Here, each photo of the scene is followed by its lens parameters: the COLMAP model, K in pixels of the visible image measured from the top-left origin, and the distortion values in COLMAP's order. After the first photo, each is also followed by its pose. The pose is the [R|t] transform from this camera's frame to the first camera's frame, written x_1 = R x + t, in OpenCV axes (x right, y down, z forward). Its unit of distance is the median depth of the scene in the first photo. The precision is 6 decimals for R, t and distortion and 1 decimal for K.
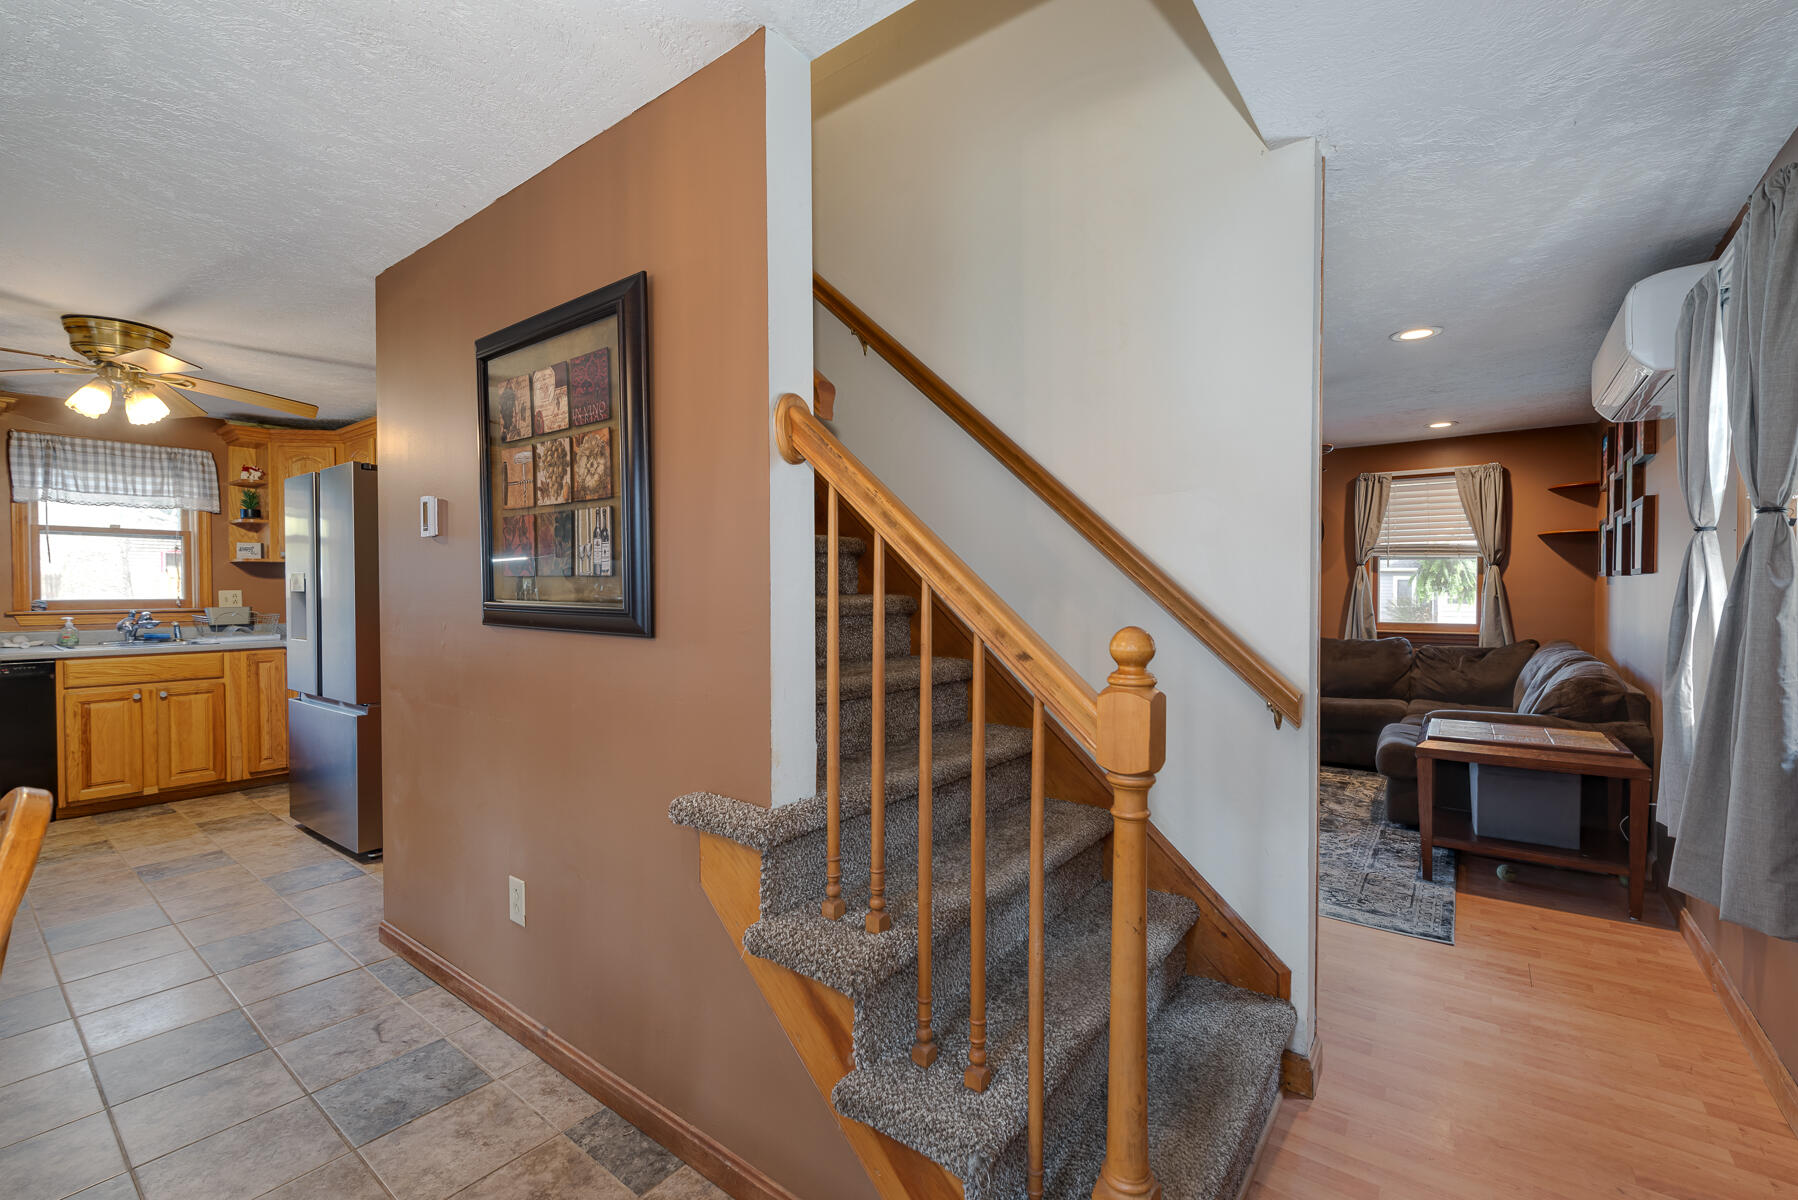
lens RADIAL K [[777.1, 0, 894.1], [0, 777.1, 603.6], [0, 0, 1]] dist [0.001925, 0.001553]
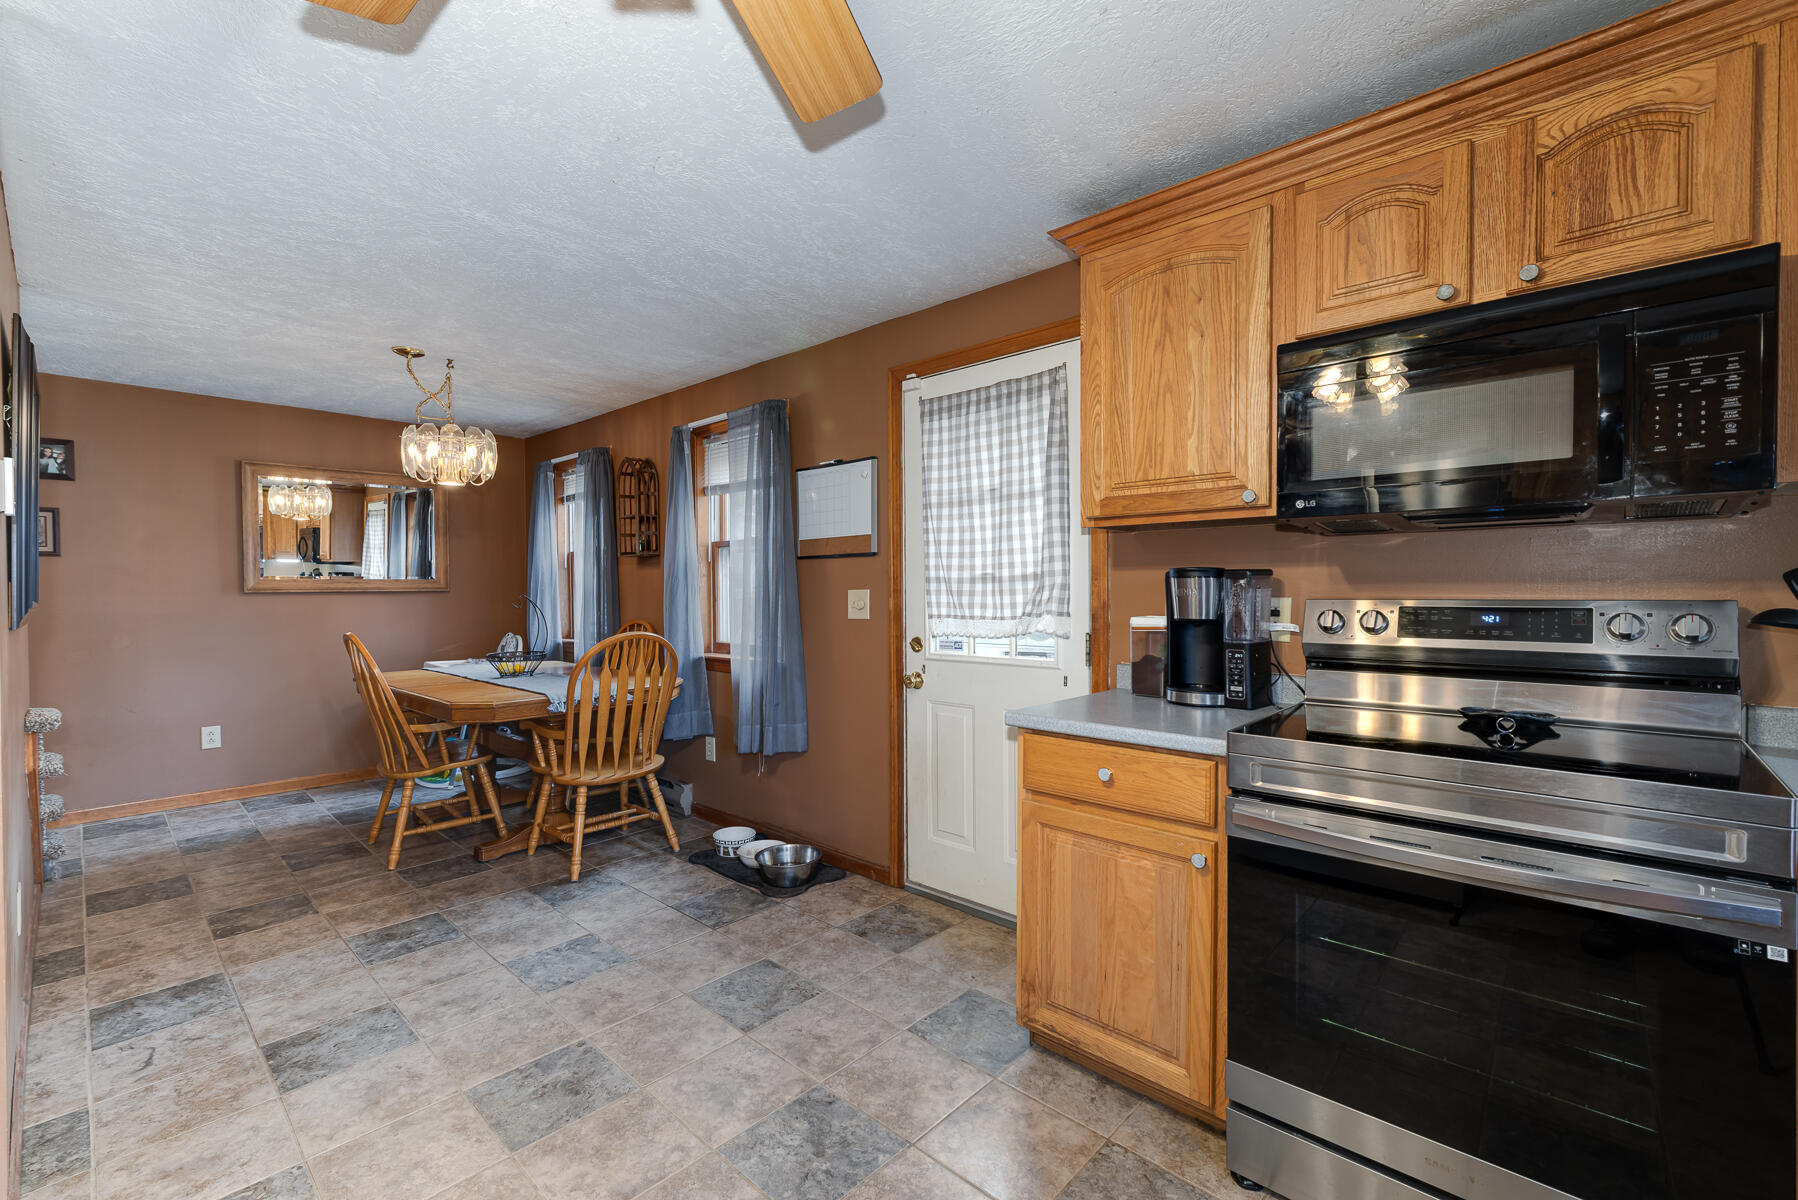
lens RADIAL K [[777.1, 0, 895.5], [0, 777.1, 600.8], [0, 0, 1]] dist [0.001925, 0.001553]
pose [[-0.996171, 0.005392, 0.087263, -0.806209], [0.008384, 0.999388, 0.033968, -0.015418], [-0.087027, 0.034570, -0.995606, 0.901233]]
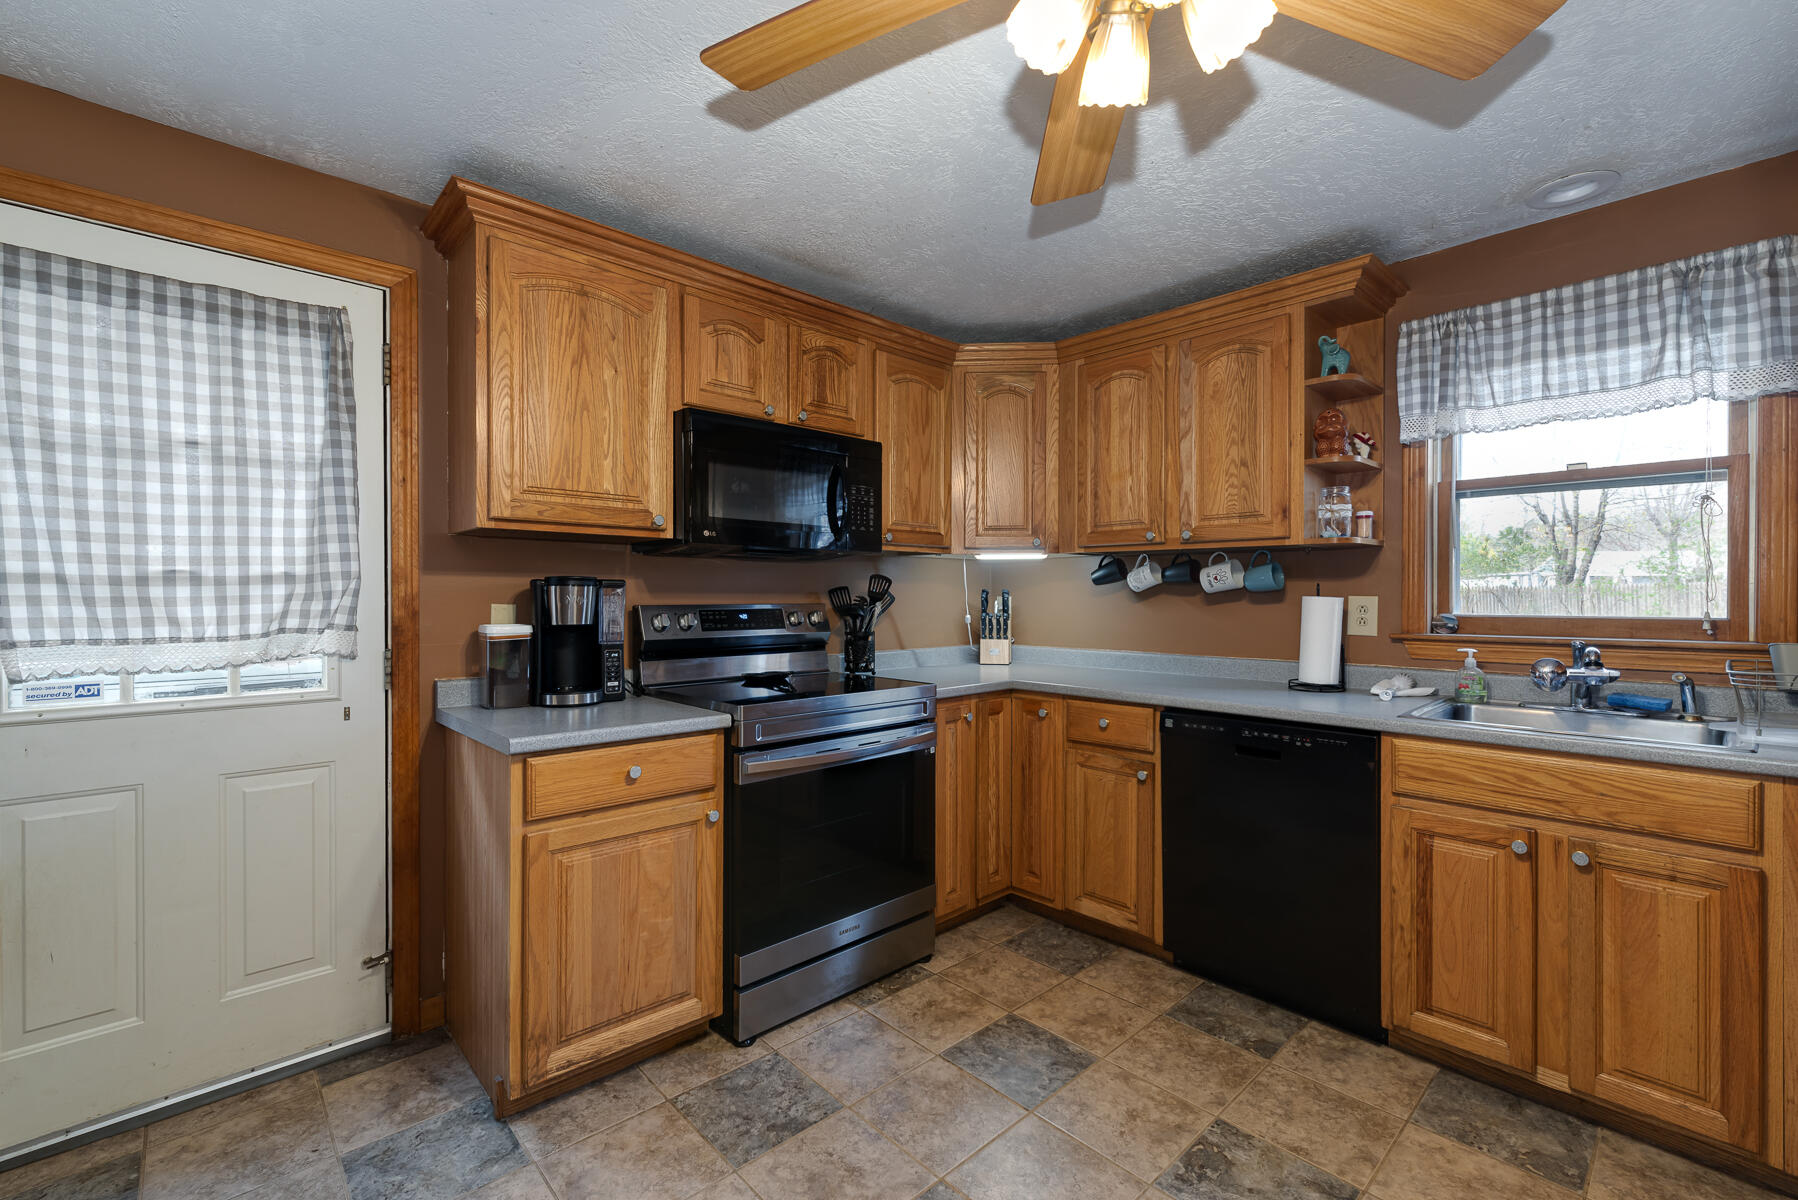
lens RADIAL K [[777.1, 0, 892.1], [0, 777.1, 599.4], [0, 0, 1]] dist [0.001925, 0.001553]
pose [[-0.154586, 0.006065, -0.987961, -0.478648], [-0.021377, 0.999727, 0.009482, -0.012339], [0.987748, 0.022585, -0.154414, 0.694555]]
